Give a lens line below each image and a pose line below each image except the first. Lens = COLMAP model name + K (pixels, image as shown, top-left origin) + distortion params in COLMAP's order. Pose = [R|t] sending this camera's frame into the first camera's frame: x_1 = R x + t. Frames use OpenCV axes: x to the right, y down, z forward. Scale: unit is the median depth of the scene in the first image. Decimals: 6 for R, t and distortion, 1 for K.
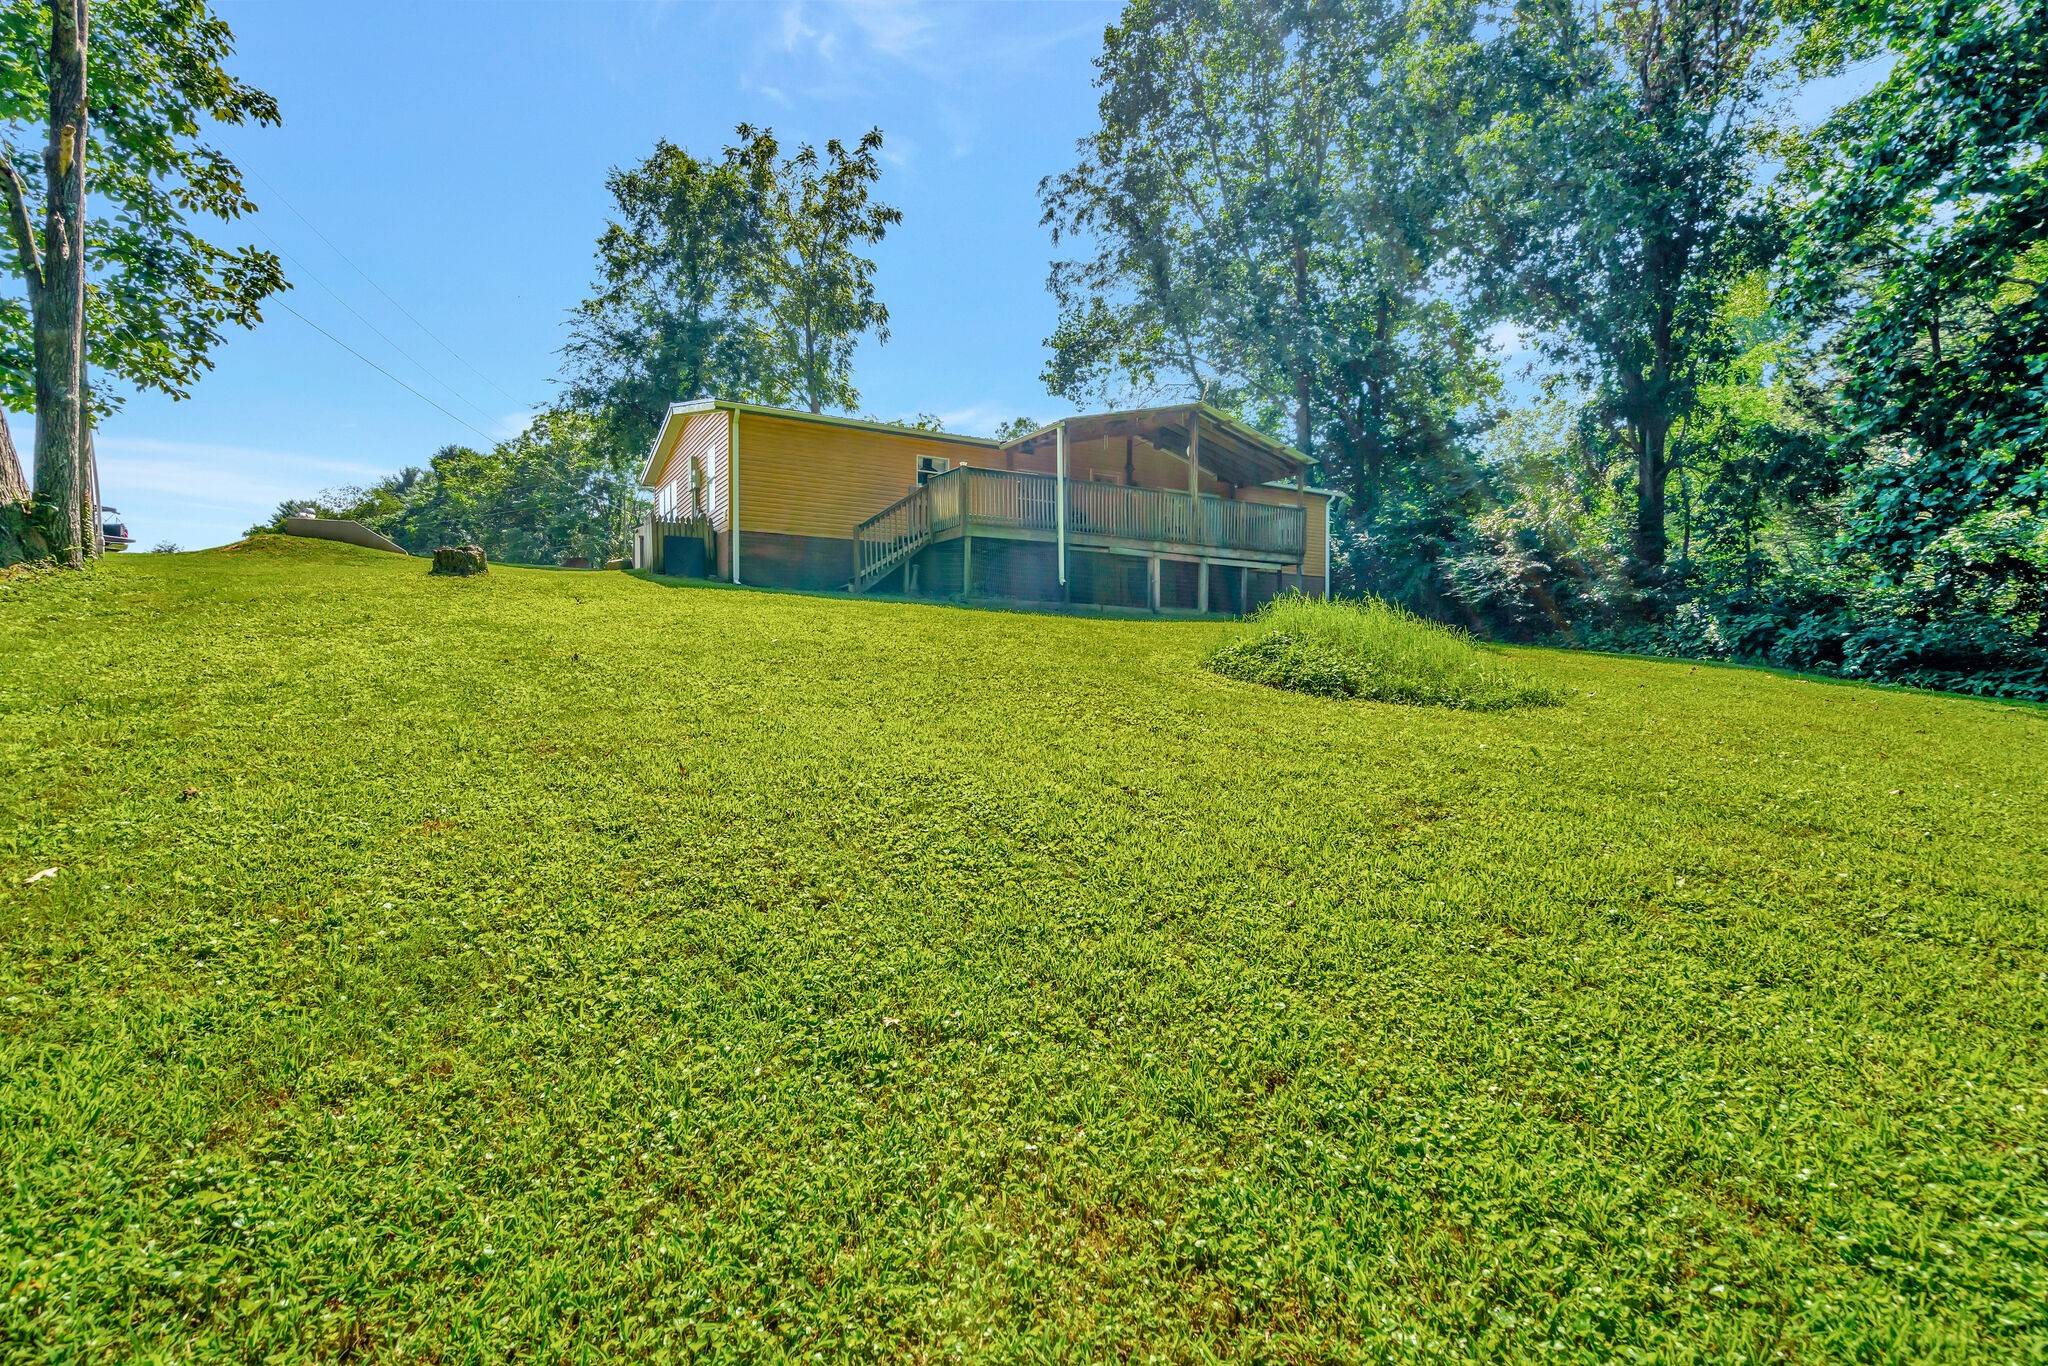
lens RADIAL K [[927.4, 0, 1022.3], [0, 927.4, 671.9], [0, 0, 1]] dist [-0.011733, 0.000167]
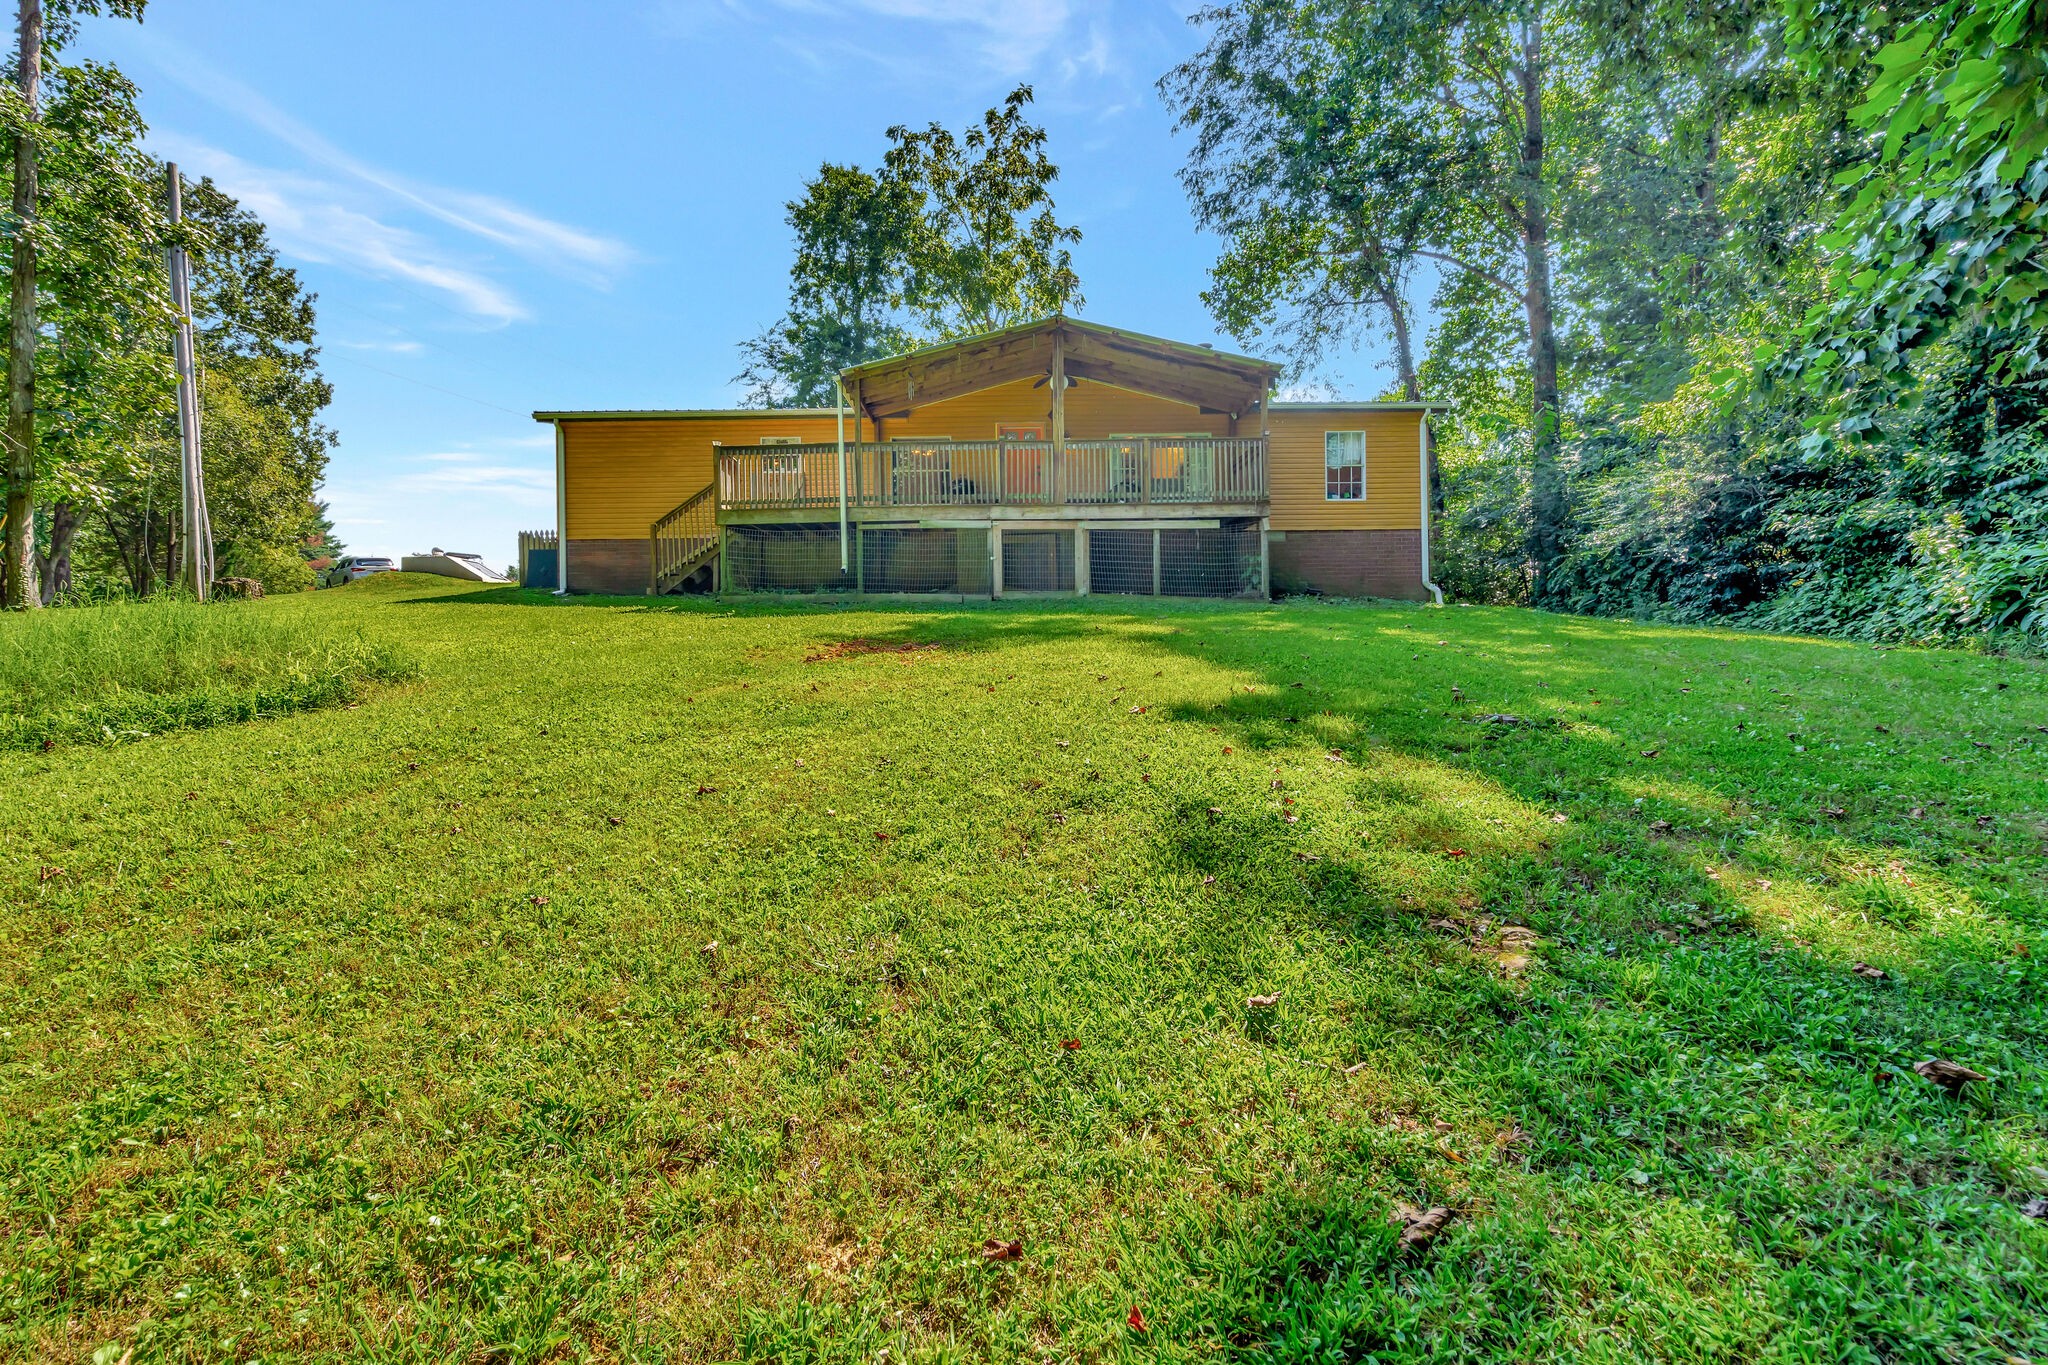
lens RADIAL K [[927.4, 0, 1022.3], [0, 927.4, 671.4], [0, 0, 1]] dist [-0.011733, 0.000167]
pose [[0.868624, -0.010318, -0.495365, 0.518184], [0.013385, 0.999907, 0.002644, -0.007854], [0.495292, -0.008927, 0.868681, 0.341720]]
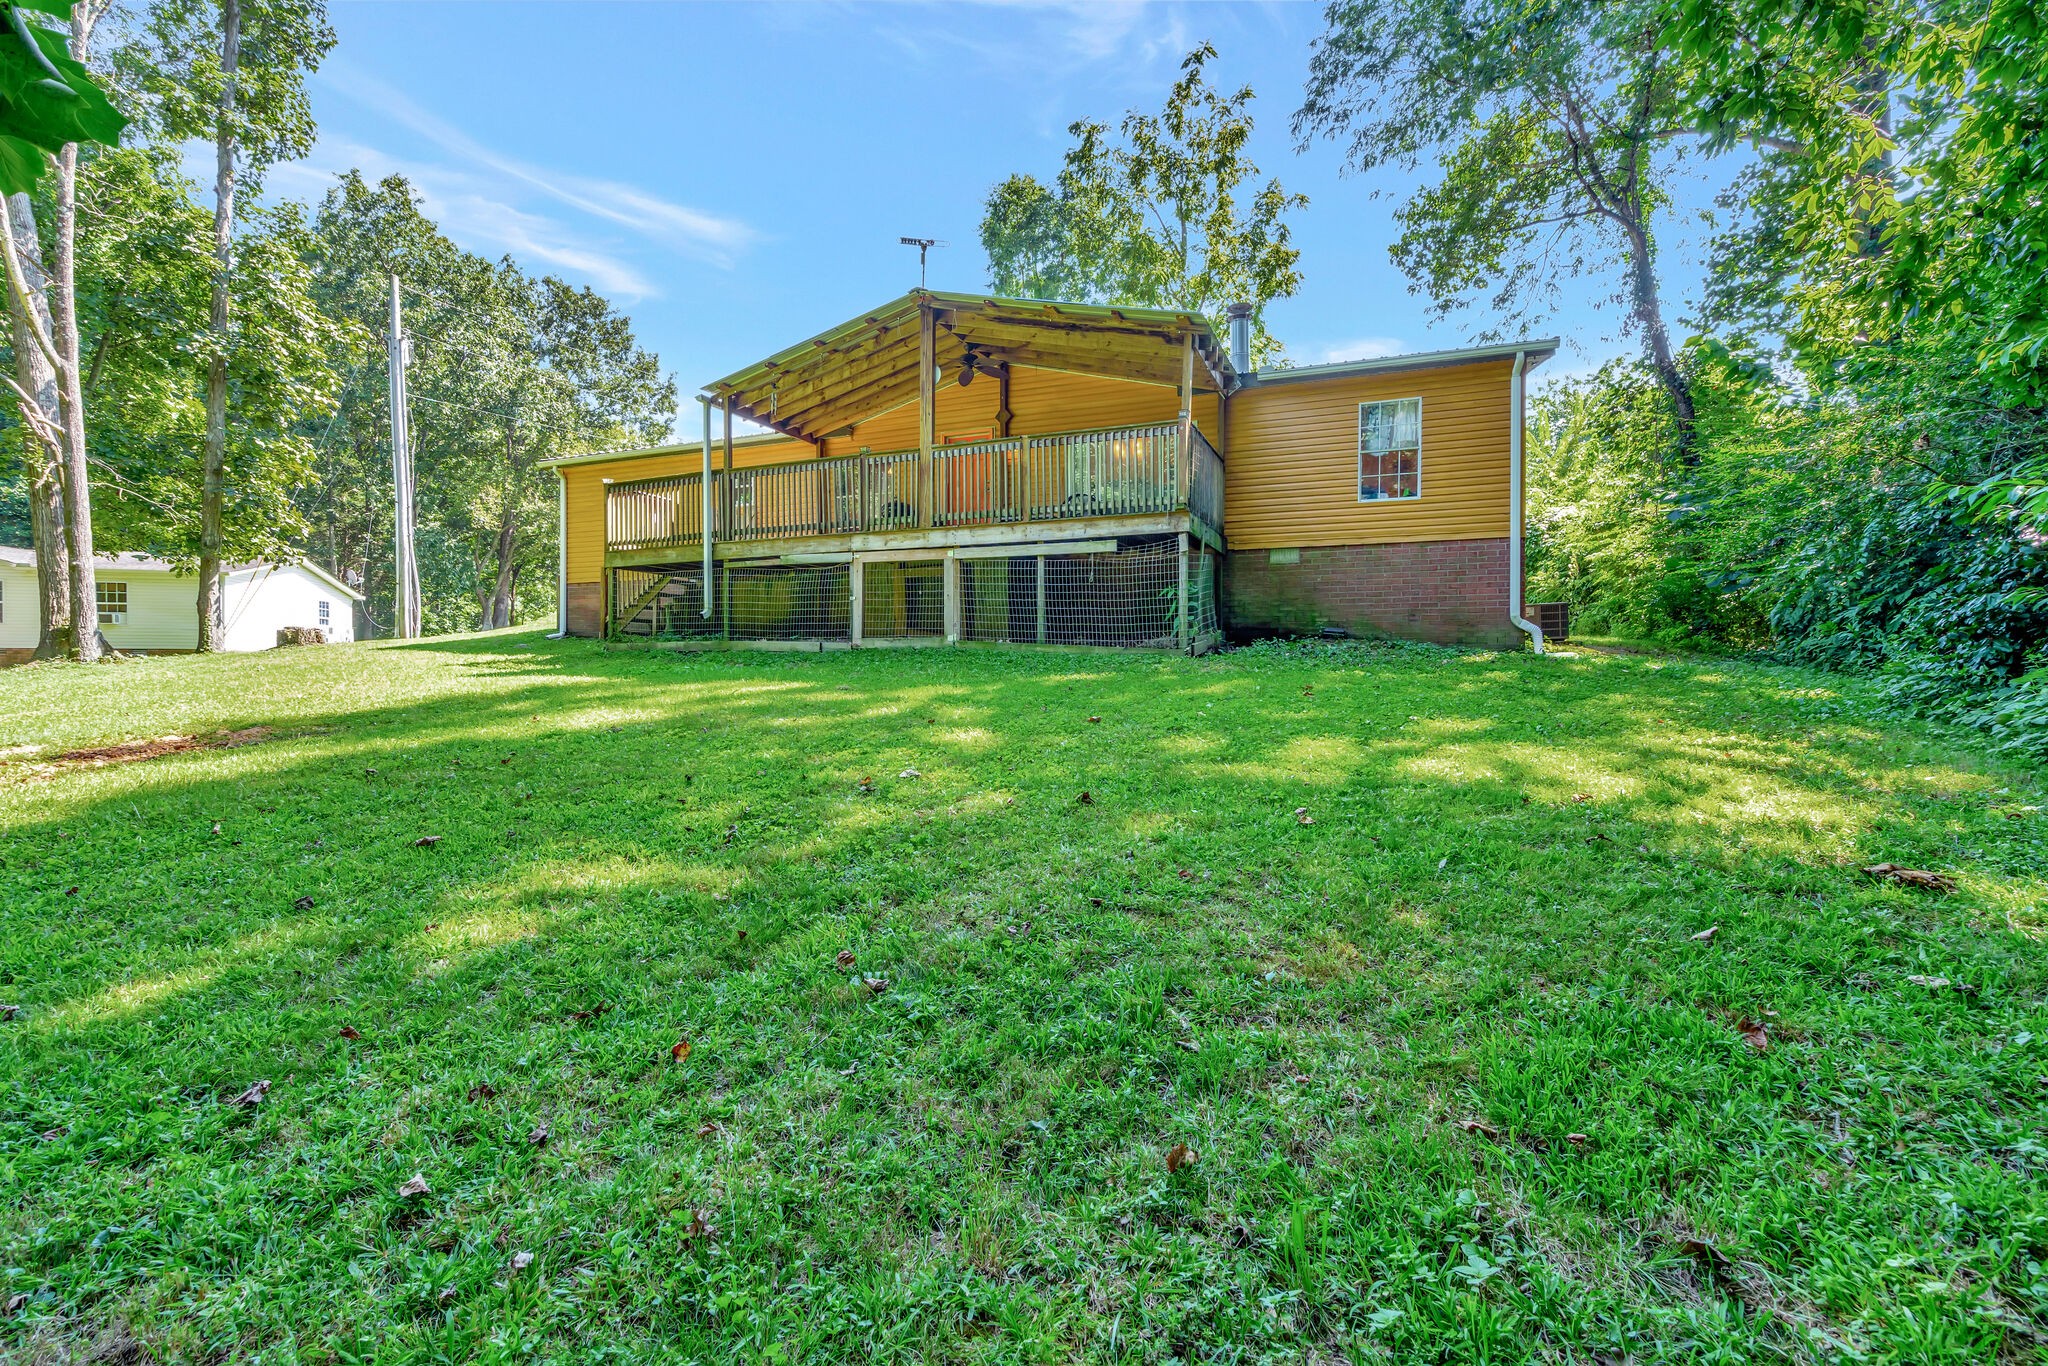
lens RADIAL K [[927.4, 0, 1022.3], [0, 927.4, 671.9], [0, 0, 1]] dist [-0.011733, 0.000167]
pose [[0.601276, -0.009670, -0.798983, 0.683796], [-0.008942, 0.999783, -0.018830, -0.036846], [0.798991, 0.018467, 0.601059, 0.692057]]
